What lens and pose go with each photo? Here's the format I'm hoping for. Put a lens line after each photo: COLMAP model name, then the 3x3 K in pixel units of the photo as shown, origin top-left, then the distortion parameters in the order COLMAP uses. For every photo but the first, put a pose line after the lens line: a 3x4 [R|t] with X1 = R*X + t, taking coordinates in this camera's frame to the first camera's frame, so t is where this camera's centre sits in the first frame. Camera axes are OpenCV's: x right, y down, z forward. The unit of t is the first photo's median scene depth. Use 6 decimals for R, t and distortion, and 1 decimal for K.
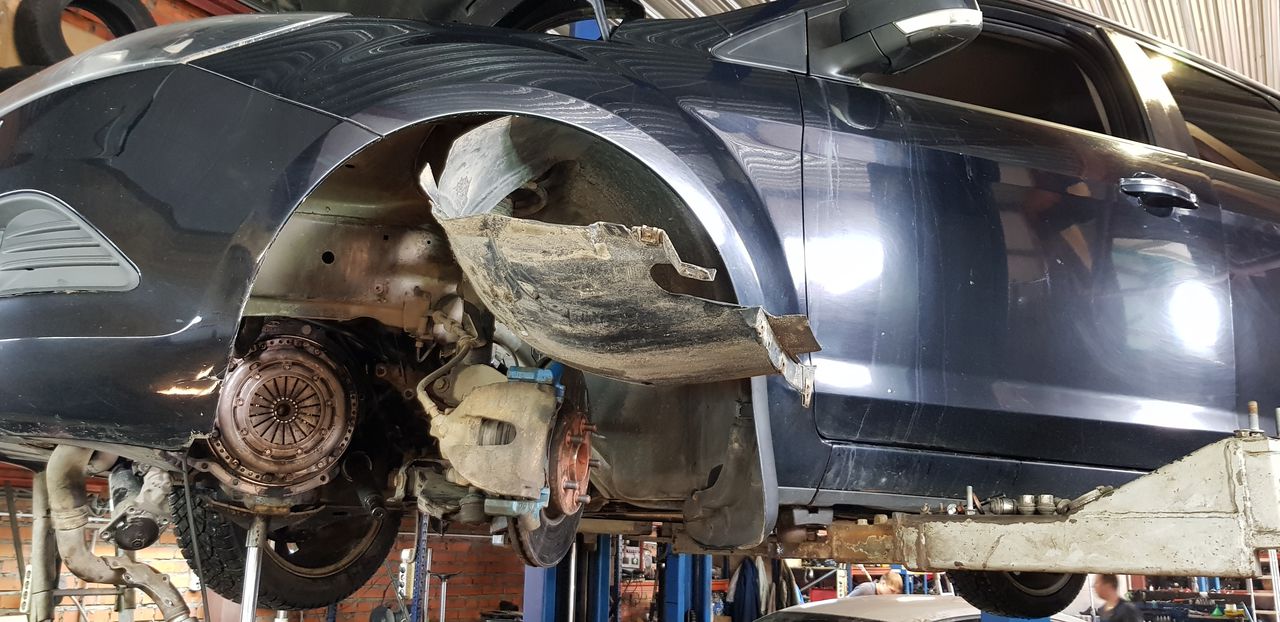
lens RADIAL K [[952.7, 0, 640.5], [0, 952.7, 337.8], [0, 0, 1]] dist [-0.003033, -0.031975]
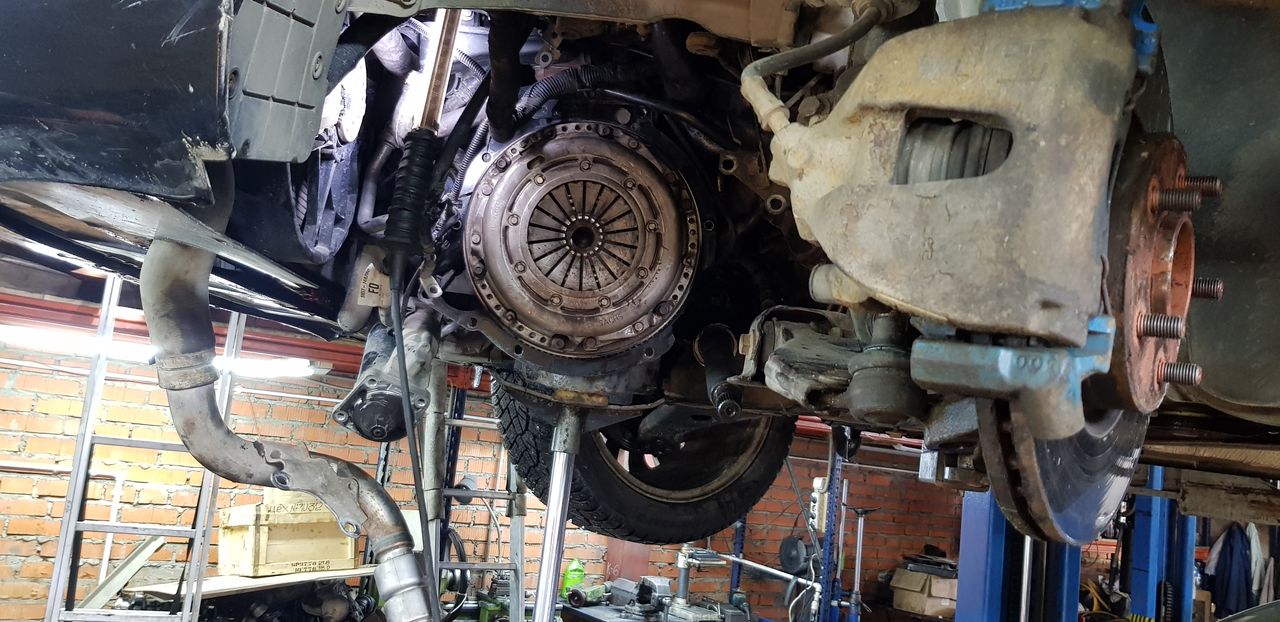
lens RADIAL K [[952.7, 0, 640.5], [0, 952.7, 337.8], [0, 0, 1]] dist [-0.003033, -0.031975]
pose [[0.905503, 0.023840, -0.423669, -0.074280], [0.005732, 0.997642, 0.068389, 0.100563], [0.424301, -0.064355, 0.903232, 0.450171]]
